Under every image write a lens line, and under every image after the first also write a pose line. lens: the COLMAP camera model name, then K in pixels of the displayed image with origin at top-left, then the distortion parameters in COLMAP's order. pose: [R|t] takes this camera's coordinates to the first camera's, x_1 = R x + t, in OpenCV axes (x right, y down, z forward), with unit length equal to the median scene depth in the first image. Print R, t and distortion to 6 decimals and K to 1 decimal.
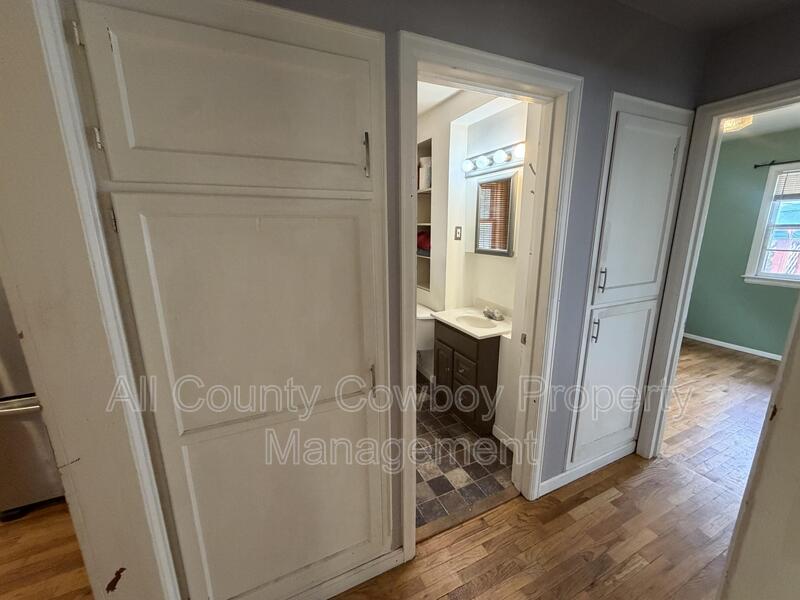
lens RADIAL K [[319.3, 0, 397.9], [0, 319.3, 299.8], [0, 0, 1]] dist [0.001713, -0.000044]
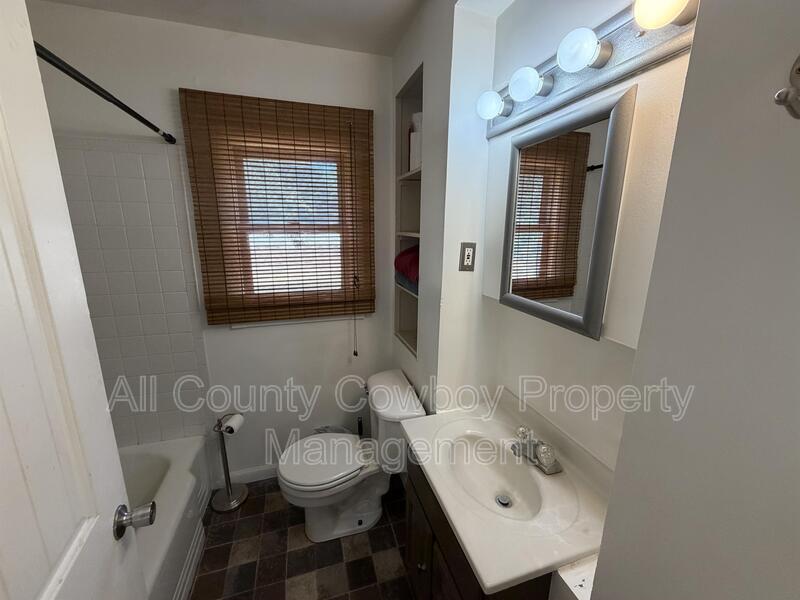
lens RADIAL K [[319.3, 0, 397.4], [0, 319.3, 298.4], [0, 0, 1]] dist [0.001713, -0.000044]
pose [[0.990079, 0.048169, -0.131996, 0.150570], [-0.049084, 0.998788, -0.003687, -0.138898], [0.131659, 0.010130, 0.991243, 0.512091]]
